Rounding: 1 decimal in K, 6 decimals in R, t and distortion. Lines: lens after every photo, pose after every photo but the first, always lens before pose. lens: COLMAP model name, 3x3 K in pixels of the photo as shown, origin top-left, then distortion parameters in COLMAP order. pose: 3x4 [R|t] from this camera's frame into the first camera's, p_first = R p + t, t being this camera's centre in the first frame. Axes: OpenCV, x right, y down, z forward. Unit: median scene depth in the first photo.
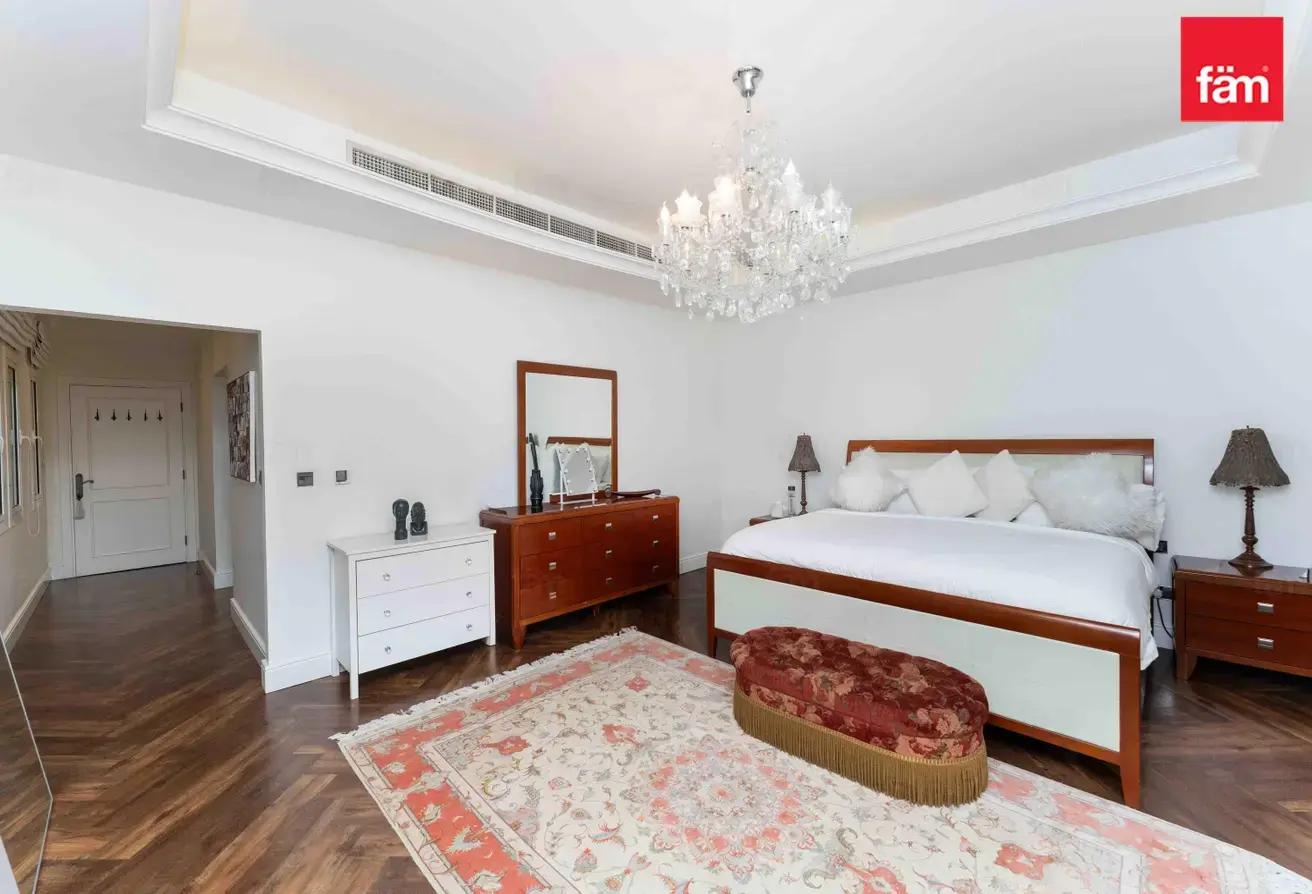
lens RADIAL K [[521.8, 0, 655.9], [0, 521.8, 442.4], [0, 0, 1]] dist [-0.017305, -0.000025]
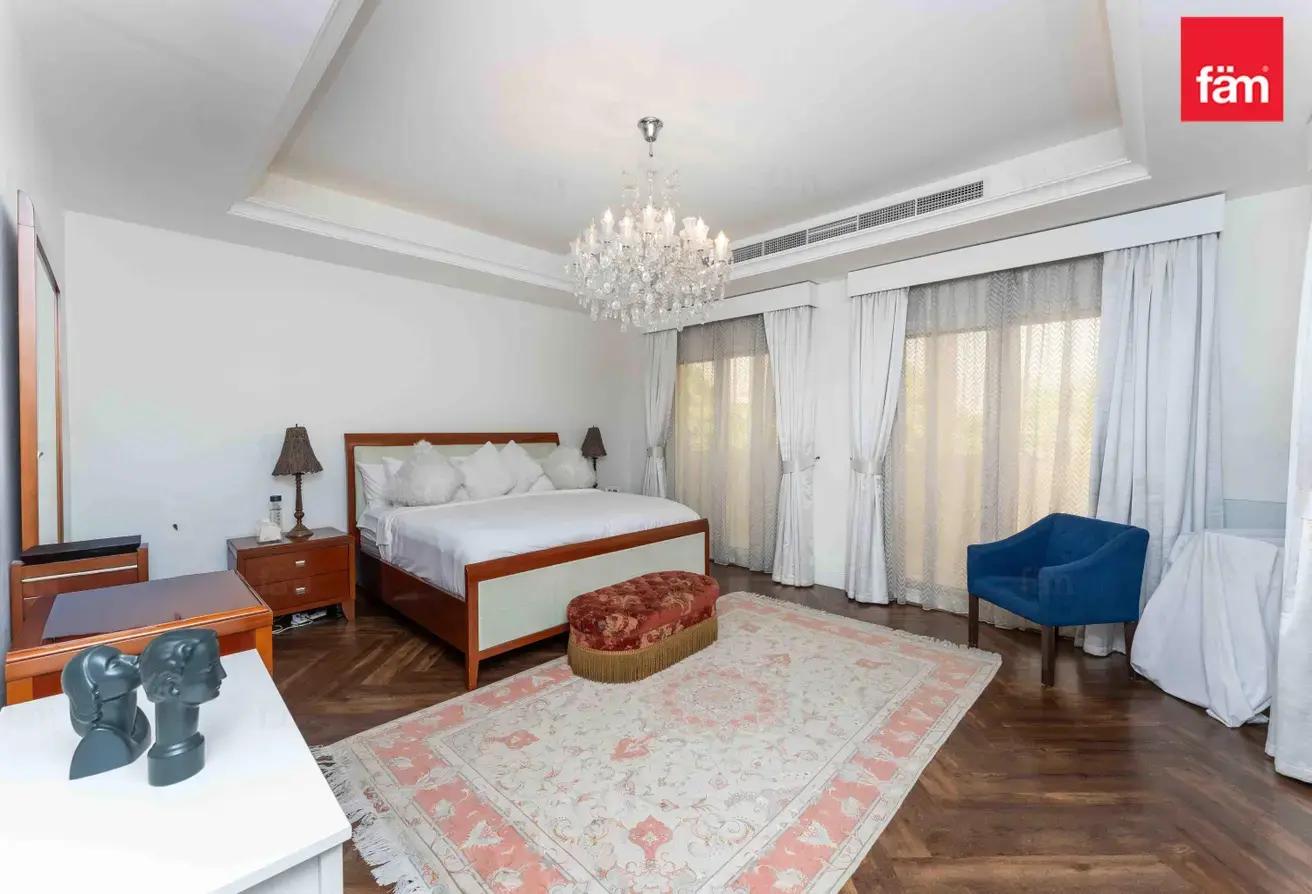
lens RADIAL K [[533.0, 0, 648.3], [0, 533.0, 436.3], [0, 0, 1]] dist [0.002343, 0.000025]
pose [[-0.007859, -0.002670, 0.999966, -0.824820], [0.007174, 0.999971, 0.002726, 0.002545], [-0.999943, 0.007195, -0.007839, 0.785812]]
